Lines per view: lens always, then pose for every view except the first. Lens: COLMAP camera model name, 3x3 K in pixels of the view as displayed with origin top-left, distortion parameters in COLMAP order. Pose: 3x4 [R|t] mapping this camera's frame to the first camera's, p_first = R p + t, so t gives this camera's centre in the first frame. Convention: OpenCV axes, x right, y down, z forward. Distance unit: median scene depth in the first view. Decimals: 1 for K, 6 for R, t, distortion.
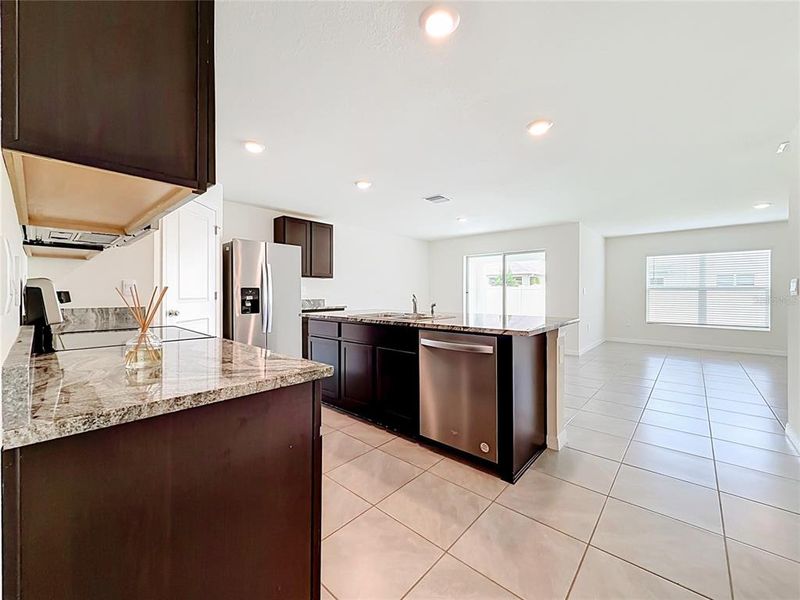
lens RADIAL K [[327.3, 0, 397.8], [0, 327.3, 294.9], [0, 0, 1]] dist [-0.002143, -0.000089]
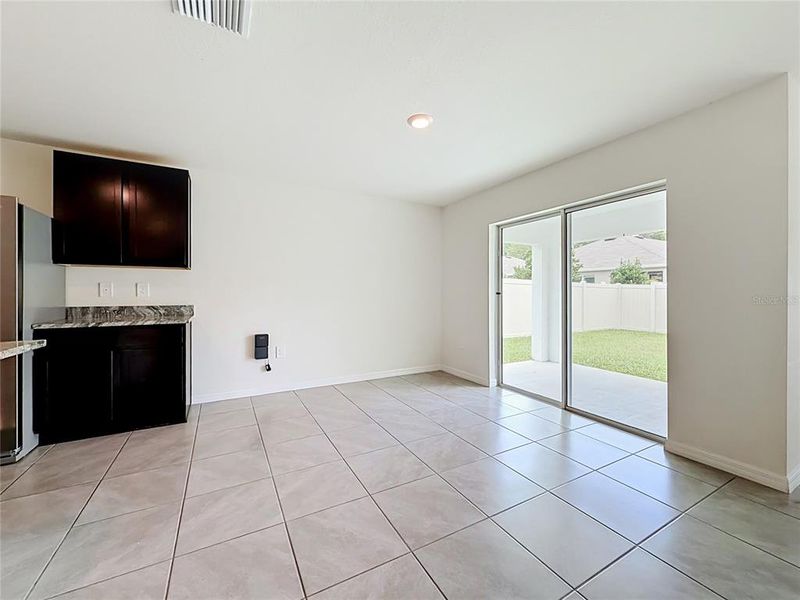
lens RADIAL K [[320.3, 0, 393.8], [0, 320.3, 291.7], [0, 0, 1]] dist [-0.008599, -0.000004]
pose [[0.943804, 0.001663, -0.330502, 0.302864], [-0.004168, 0.999968, -0.006872, -0.008118], [0.330480, 0.007863, 0.943780, 0.612820]]
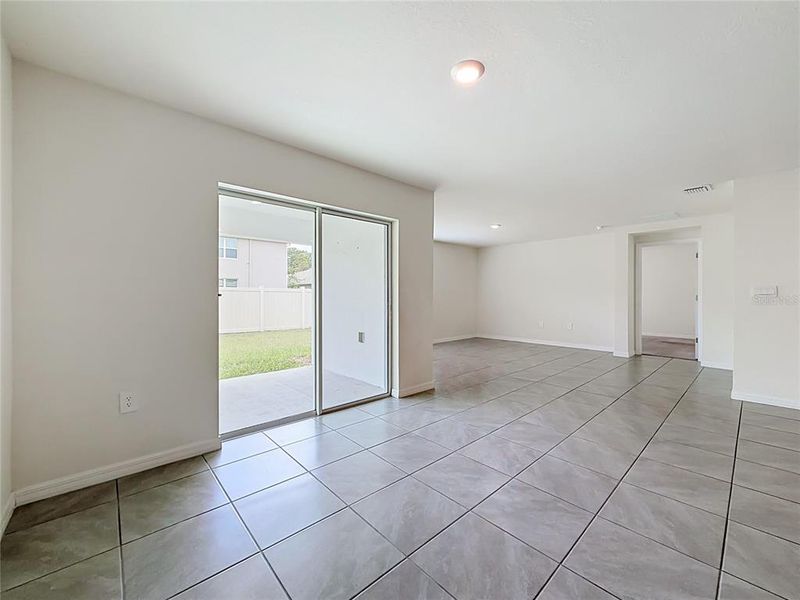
lens RADIAL K [[327.3, 0, 397.8], [0, 327.3, 294.9], [0, 0, 1]] dist [-0.002143, -0.000089]
pose [[0.095390, -0.000067, 0.995440, -0.135501], [0.004884, 0.999988, -0.000401, -0.009742], [-0.995428, 0.004900, 0.095389, 1.053817]]
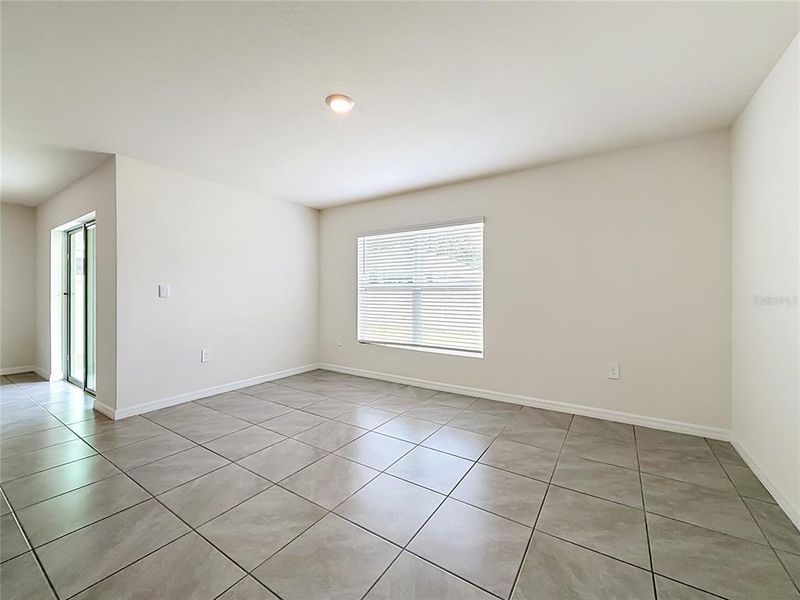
lens RADIAL K [[327.3, 0, 397.8], [0, 327.3, 294.9], [0, 0, 1]] dist [-0.002143, -0.000089]
pose [[0.988878, -0.000543, 0.148731, 0.949252], [0.000724, 0.999999, -0.001159, -0.005726], [-0.148730, 0.001254, 0.988877, 0.455555]]
